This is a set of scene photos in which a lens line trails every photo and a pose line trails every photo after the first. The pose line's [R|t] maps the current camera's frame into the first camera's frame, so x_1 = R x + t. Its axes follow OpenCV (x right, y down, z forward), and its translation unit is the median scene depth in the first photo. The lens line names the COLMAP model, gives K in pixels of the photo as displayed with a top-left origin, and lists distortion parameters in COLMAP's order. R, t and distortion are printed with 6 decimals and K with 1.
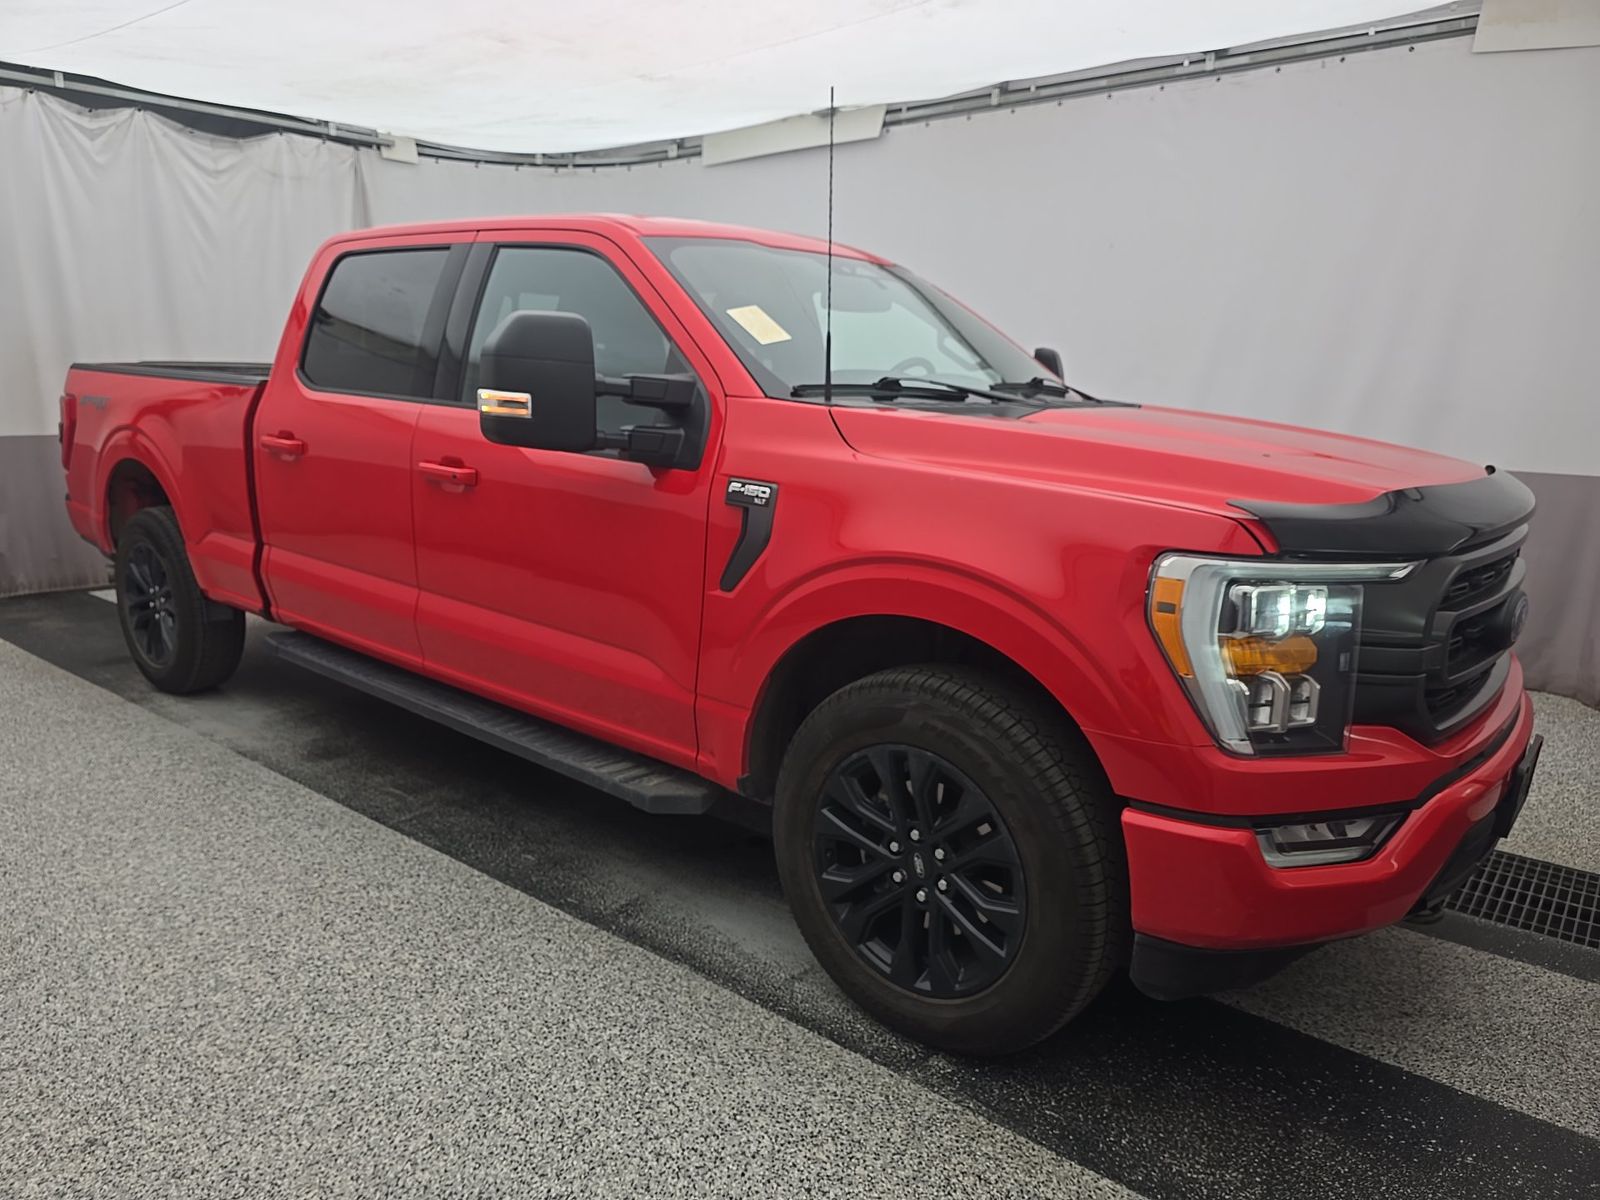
lens RADIAL K [[1079.6, 0, 800.0], [0, 1079.6, 600.0], [0, 0, 1]] dist [0.033964, -0.033897]
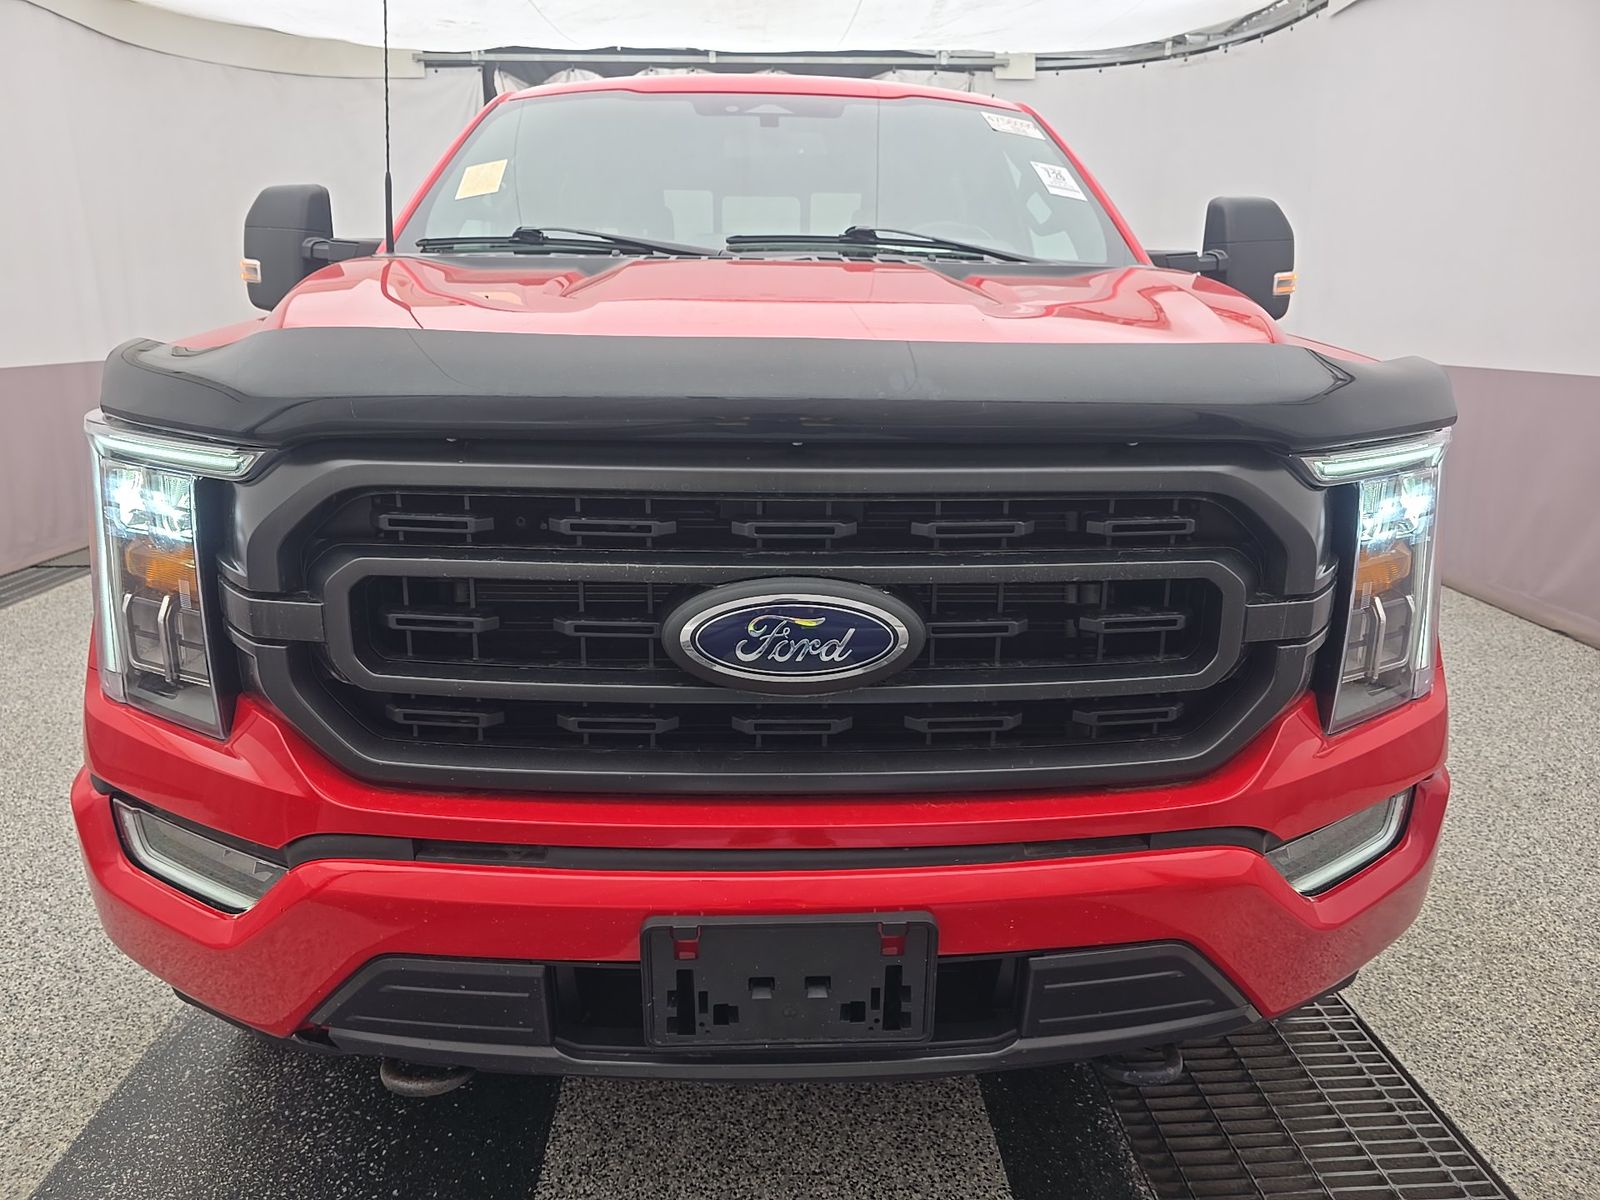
lens RADIAL K [[1079.6, 0, 800.0], [0, 1079.6, 600.0], [0, 0, 1]] dist [0.033964, -0.033897]
pose [[0.668370, 0.174886, -0.722978, 0.573407], [-0.144611, 0.983973, 0.104332, -0.027897], [0.729637, 0.034818, 0.682948, 0.391448]]
